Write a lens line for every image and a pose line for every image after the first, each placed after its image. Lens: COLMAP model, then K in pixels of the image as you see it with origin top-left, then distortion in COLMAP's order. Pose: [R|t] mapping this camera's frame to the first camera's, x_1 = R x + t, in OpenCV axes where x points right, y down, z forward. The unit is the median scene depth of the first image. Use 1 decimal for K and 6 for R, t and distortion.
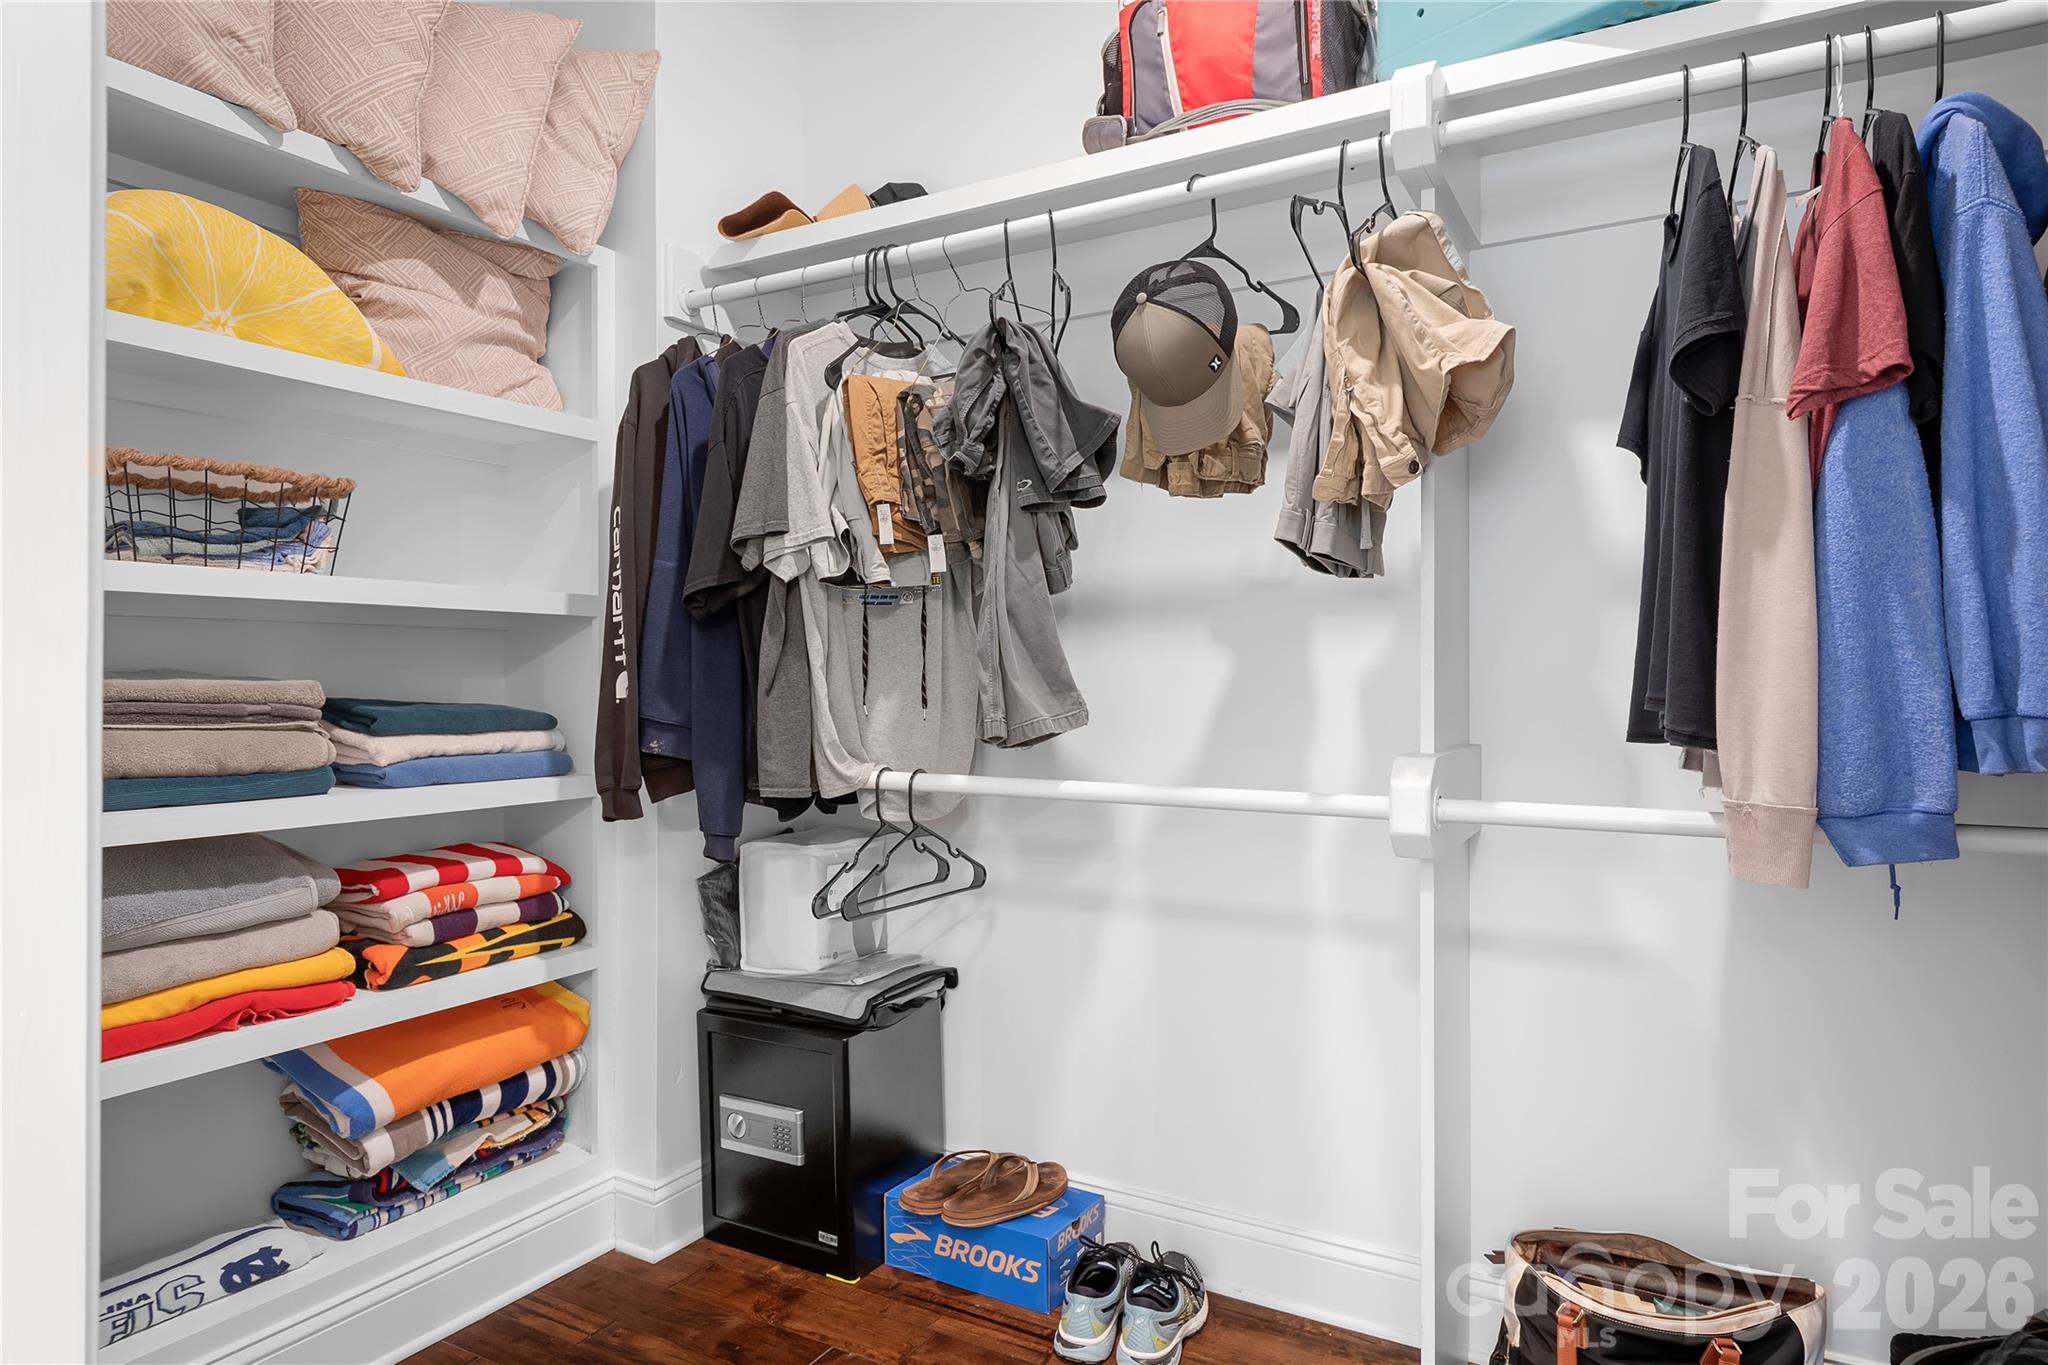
lens RADIAL K [[1256.6, 0, 1024.9], [0, 1256.6, 682.5], [0, 0, 1]] dist [0.007350, -0.009900]
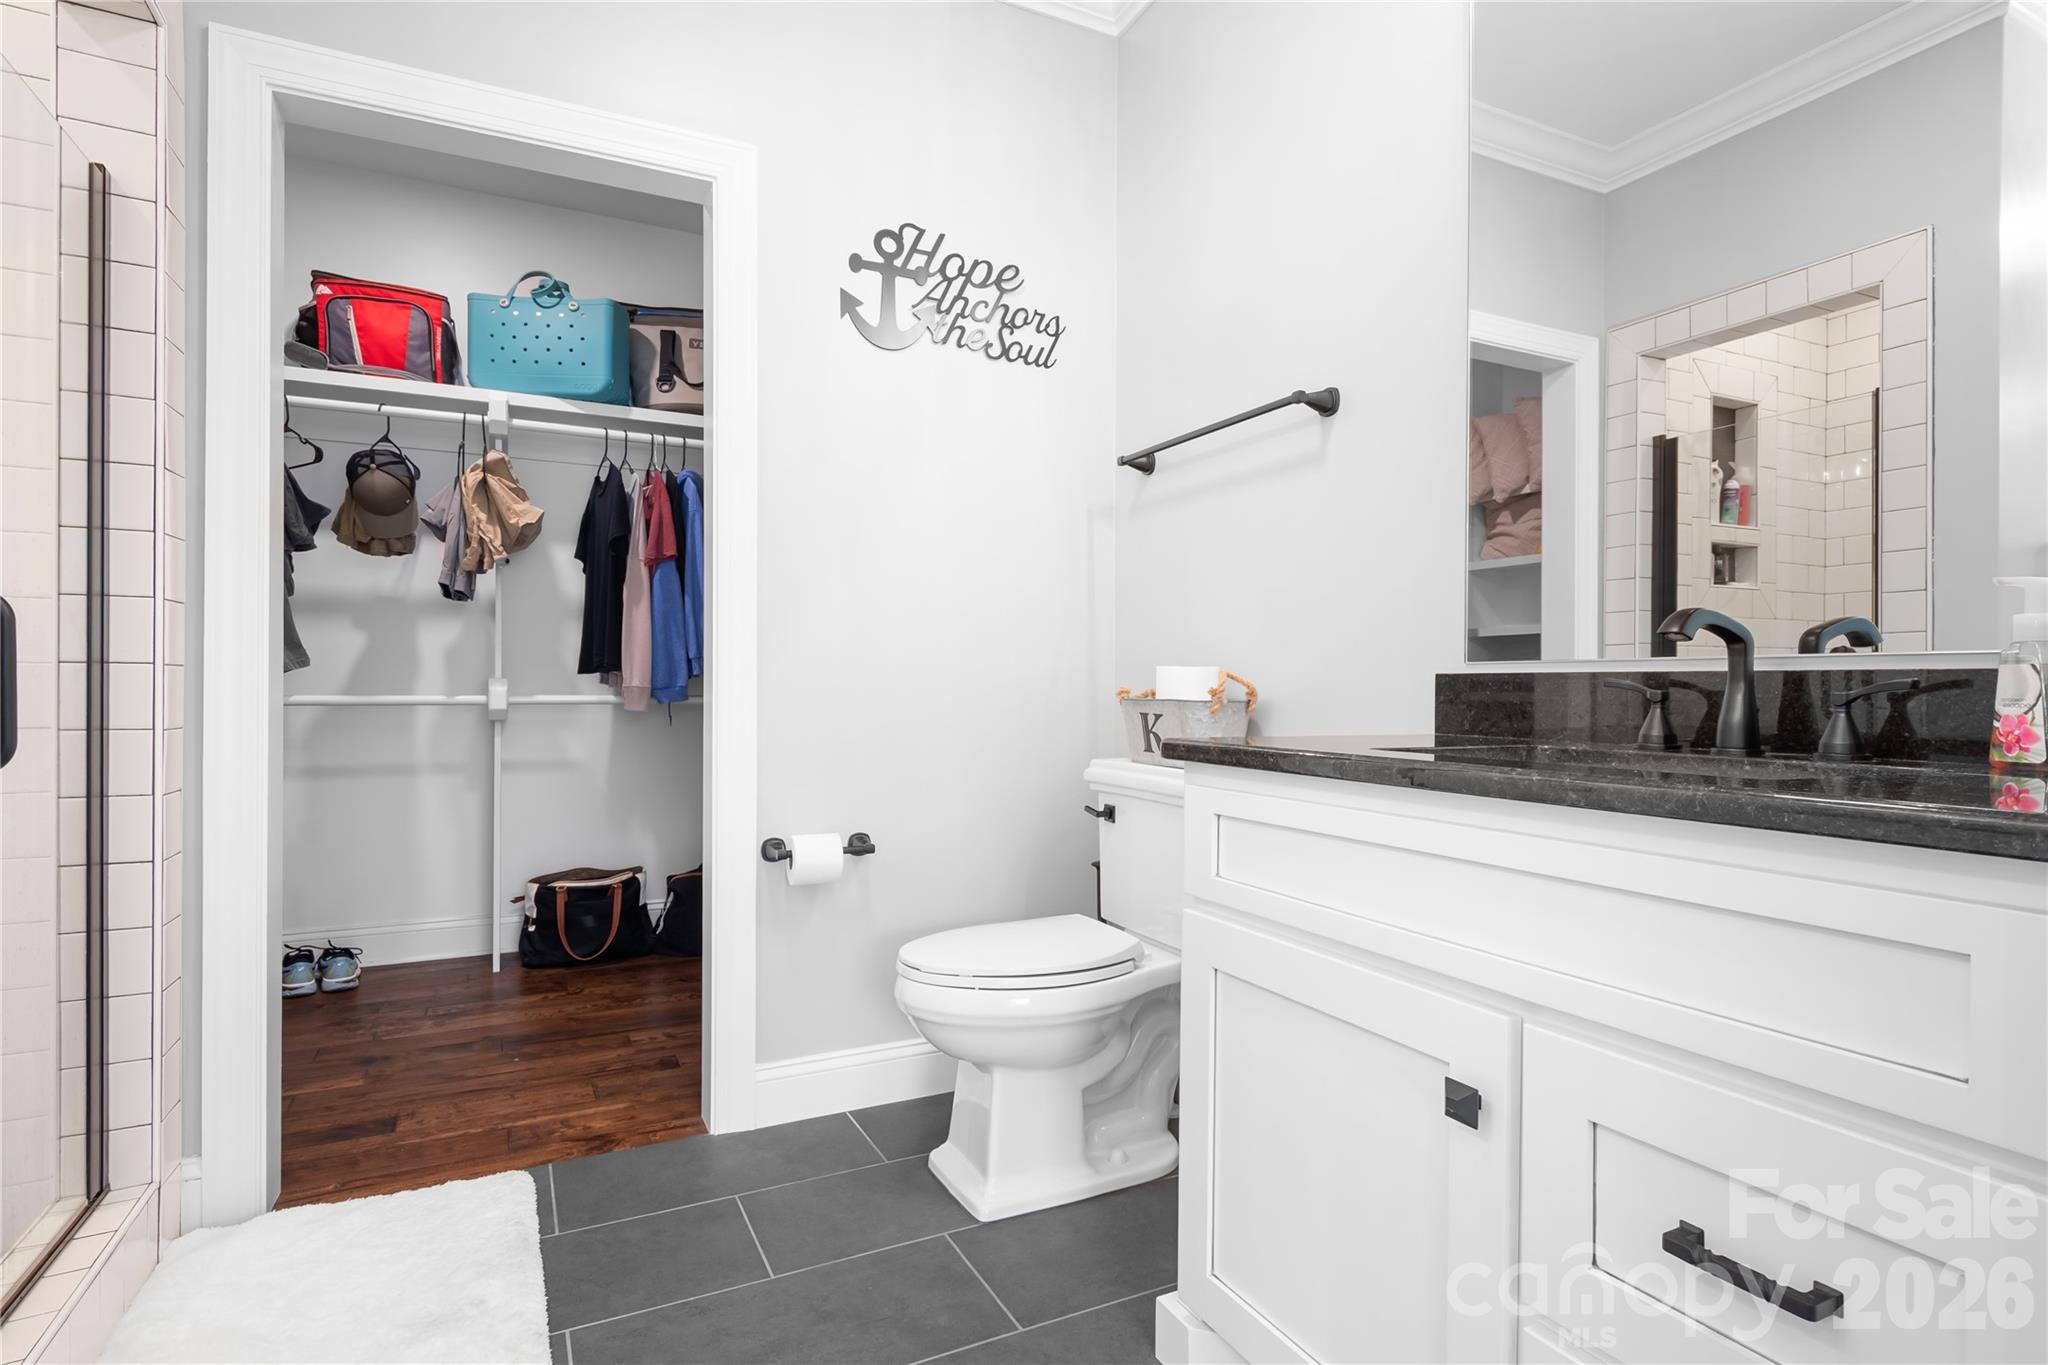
lens RADIAL K [[1013.7, 0, 1012.2], [0, 1013.7, 695.5], [0, 0, 1]] dist [0.002088, -0.003253]
pose [[0.567812, -0.004825, 0.823144, -0.725309], [-0.005912, 0.999933, 0.009939, 0.066768], [-0.823137, -0.010511, 0.567745, -0.911758]]
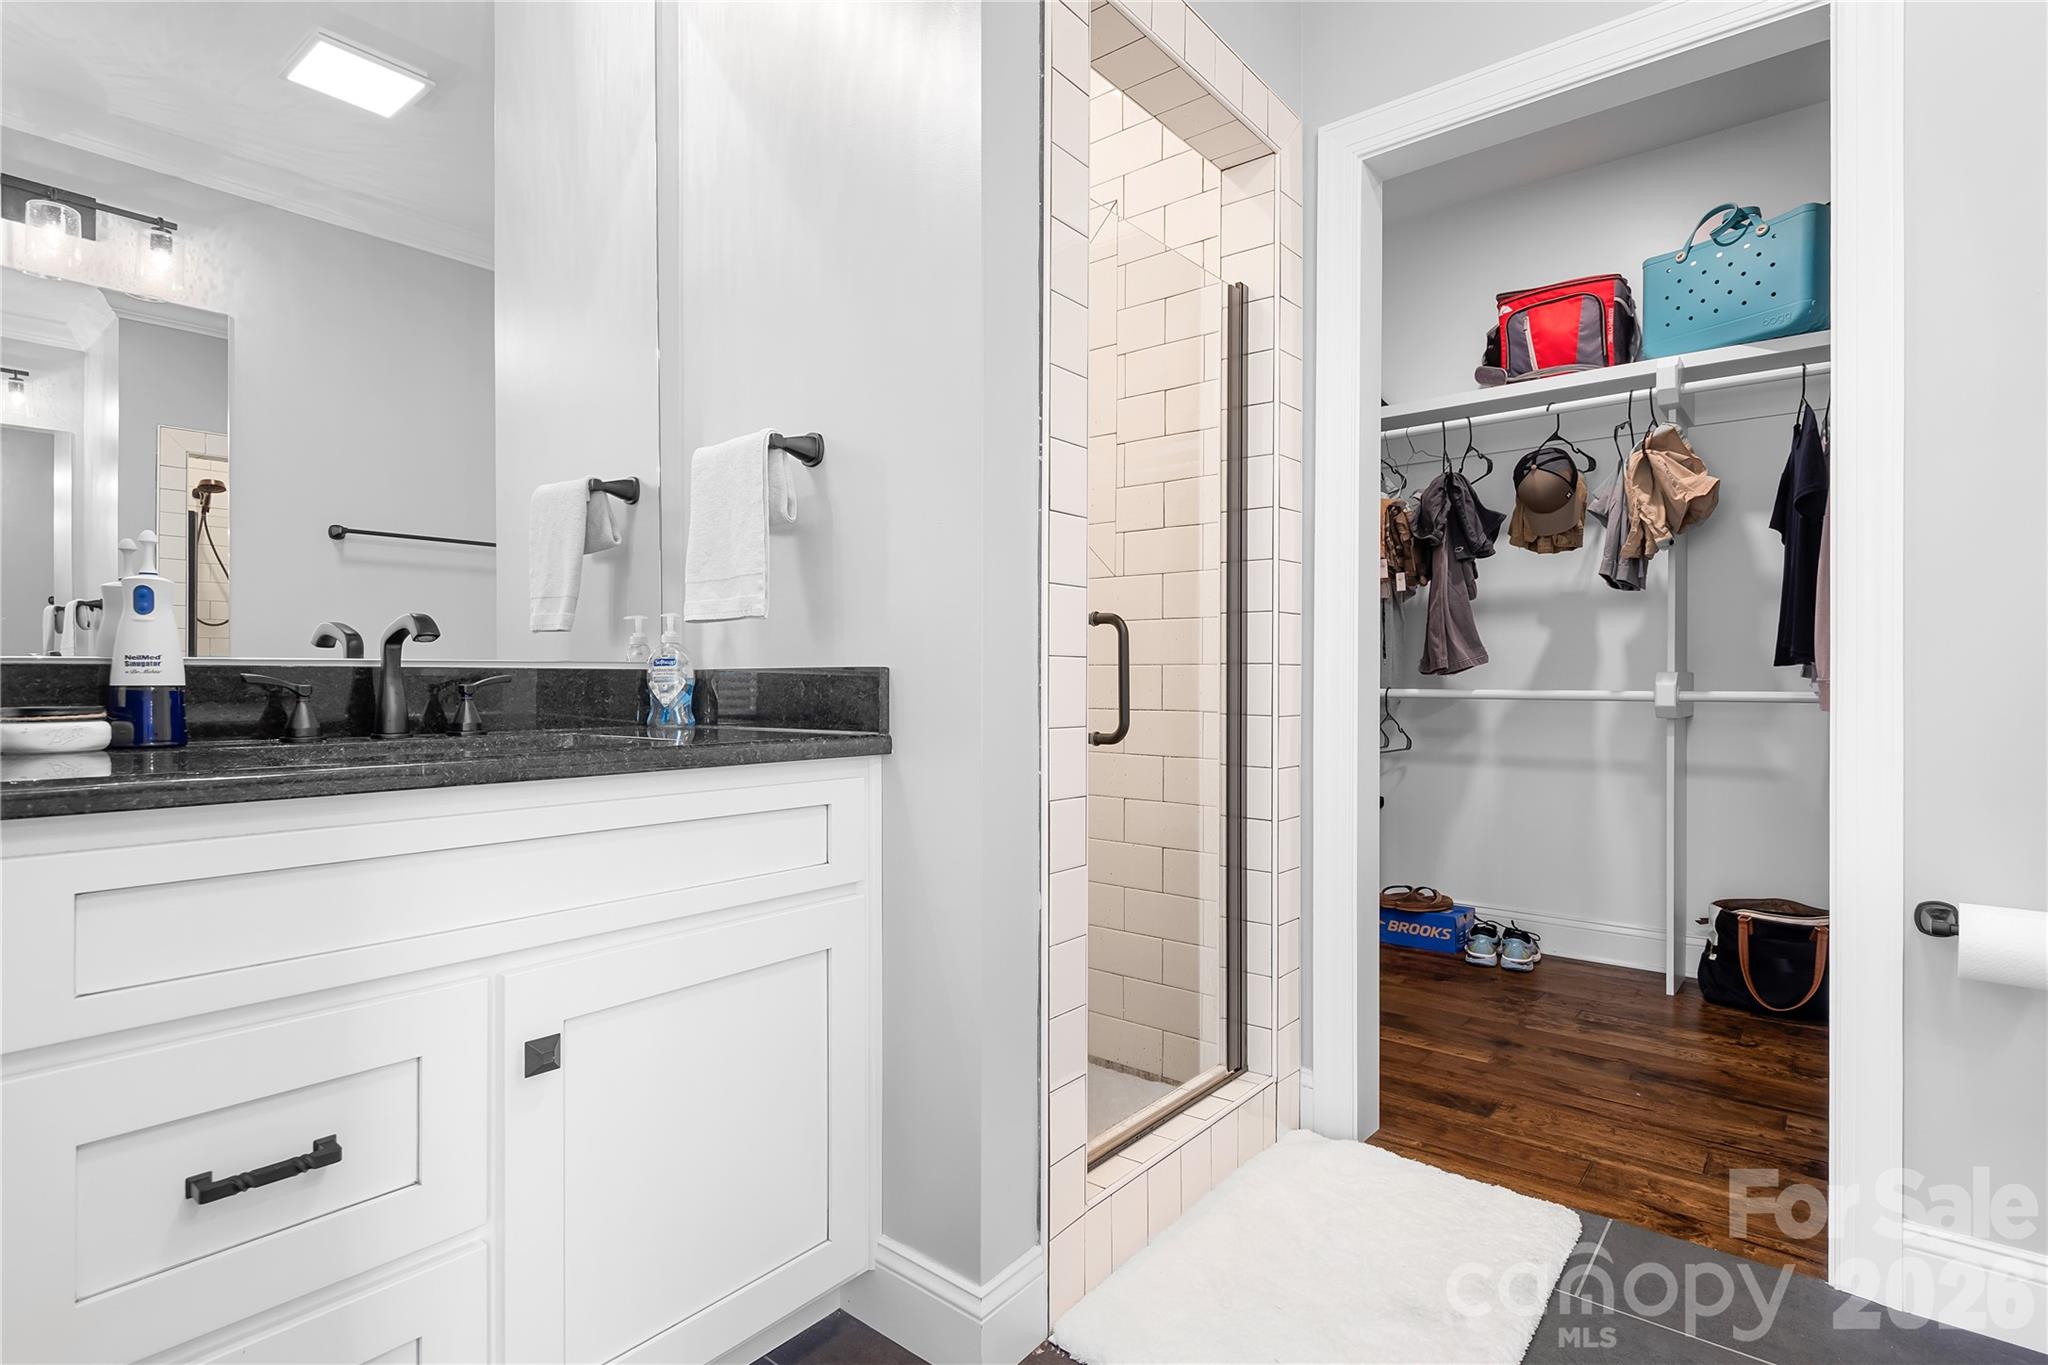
lens RADIAL K [[1013.7, 0, 1034.3], [0, 1013.7, 684.8], [0, 0, 1]] dist [0.002088, -0.003253]
pose [[0.983558, 0.001380, -0.180587, -0.453582], [-0.000052, 0.999973, 0.007358, 0.068087], [0.180592, -0.007227, 0.983531, -0.936283]]
